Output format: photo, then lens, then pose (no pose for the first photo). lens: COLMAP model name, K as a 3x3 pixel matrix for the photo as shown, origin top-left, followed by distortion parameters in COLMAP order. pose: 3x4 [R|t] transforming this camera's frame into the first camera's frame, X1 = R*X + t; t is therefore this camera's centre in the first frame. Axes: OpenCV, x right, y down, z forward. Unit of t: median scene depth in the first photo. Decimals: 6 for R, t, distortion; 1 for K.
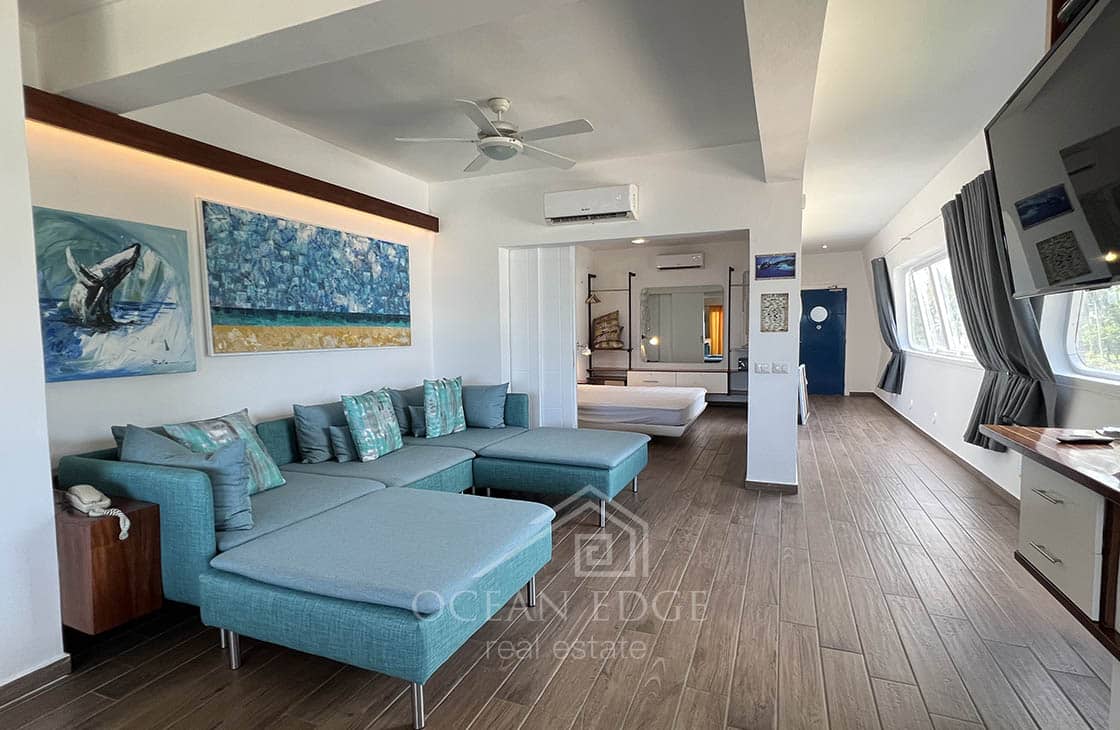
lens RADIAL K [[550.5, 0, 562.0], [0, 550.5, 370.0], [0, 0, 1]] dist [0.002037, 0.000086]
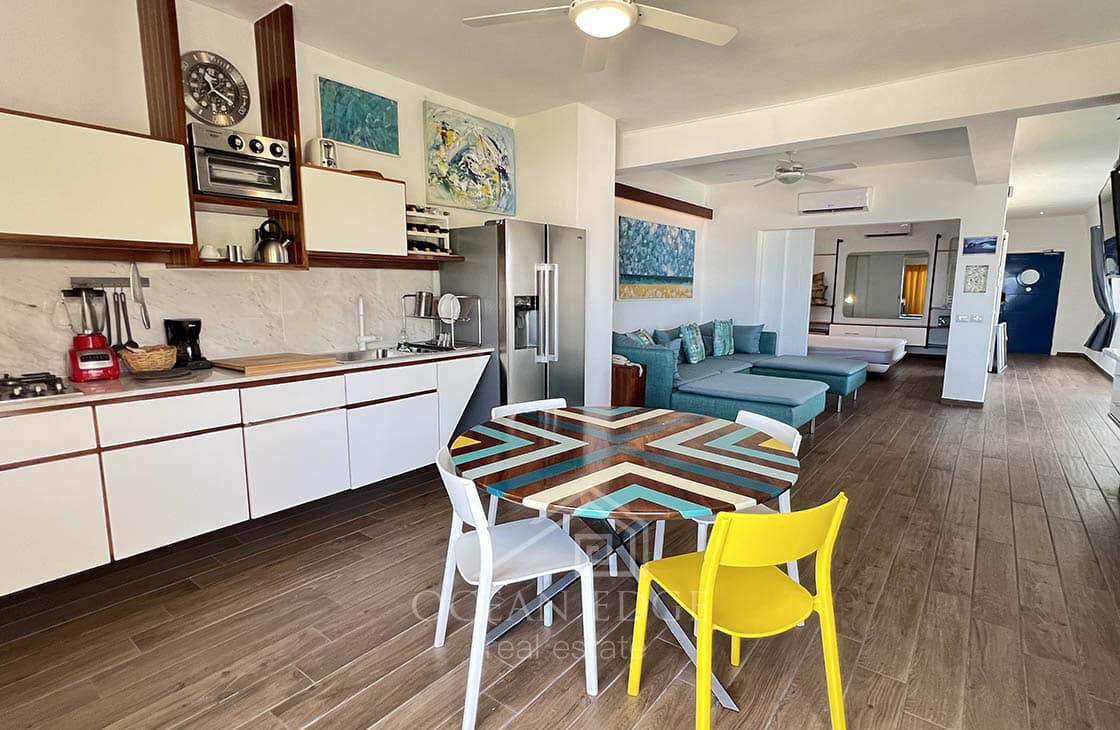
lens RADIAL K [[550.1, 0, 563.5], [0, 550.1, 369.6], [0, 0, 1]] dist [0.000840, -0.000089]
pose [[0.960886, 0.055496, -0.271326, -0.243427], [-0.034166, 0.995987, 0.082721, 0.047905], [0.274828, -0.070215, 0.958926, -0.685892]]
